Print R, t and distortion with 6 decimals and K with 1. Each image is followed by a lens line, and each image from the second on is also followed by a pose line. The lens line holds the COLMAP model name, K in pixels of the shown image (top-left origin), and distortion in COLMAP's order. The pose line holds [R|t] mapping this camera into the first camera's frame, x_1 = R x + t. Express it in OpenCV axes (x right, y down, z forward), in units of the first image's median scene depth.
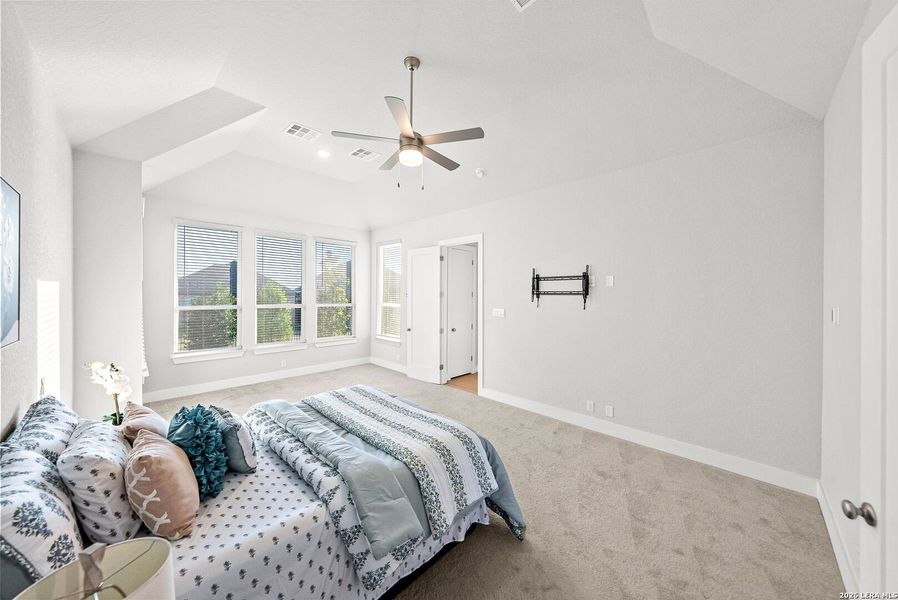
lens RADIAL K [[310.7, 0, 450.7], [0, 310.7, 301.2], [0, 0, 1]] dist [-0.001604, -0.000524]
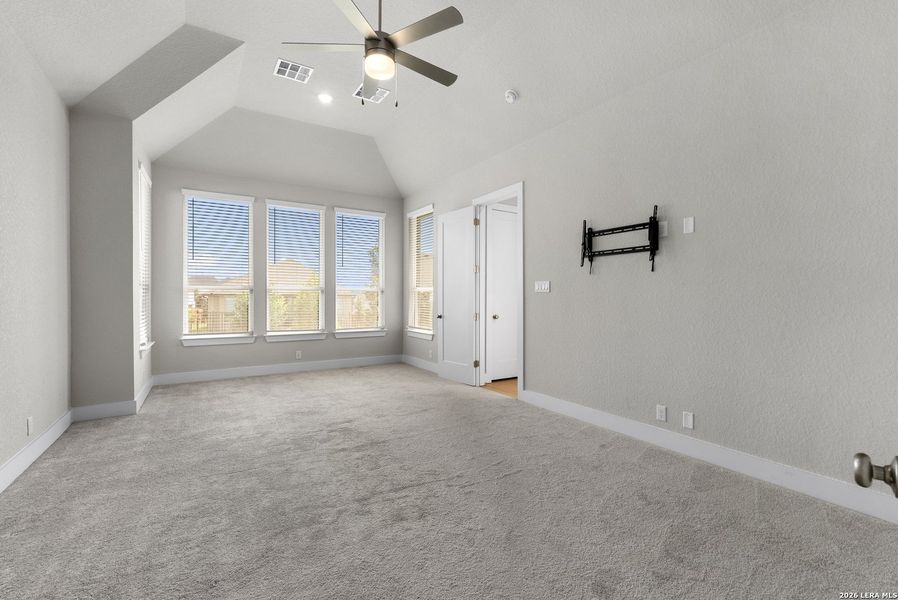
lens RADIAL K [[394.9, 0, 444.8], [0, 394.9, 302.5], [0, 0, 1]] dist [-0.006975, 0.001583]
pose [[0.973335, -0.000127, -0.229387, 0.171105], [0.000138, 1.000000, 0.000032, 0.088244], [0.229387, -0.000062, 0.973335, 0.046027]]
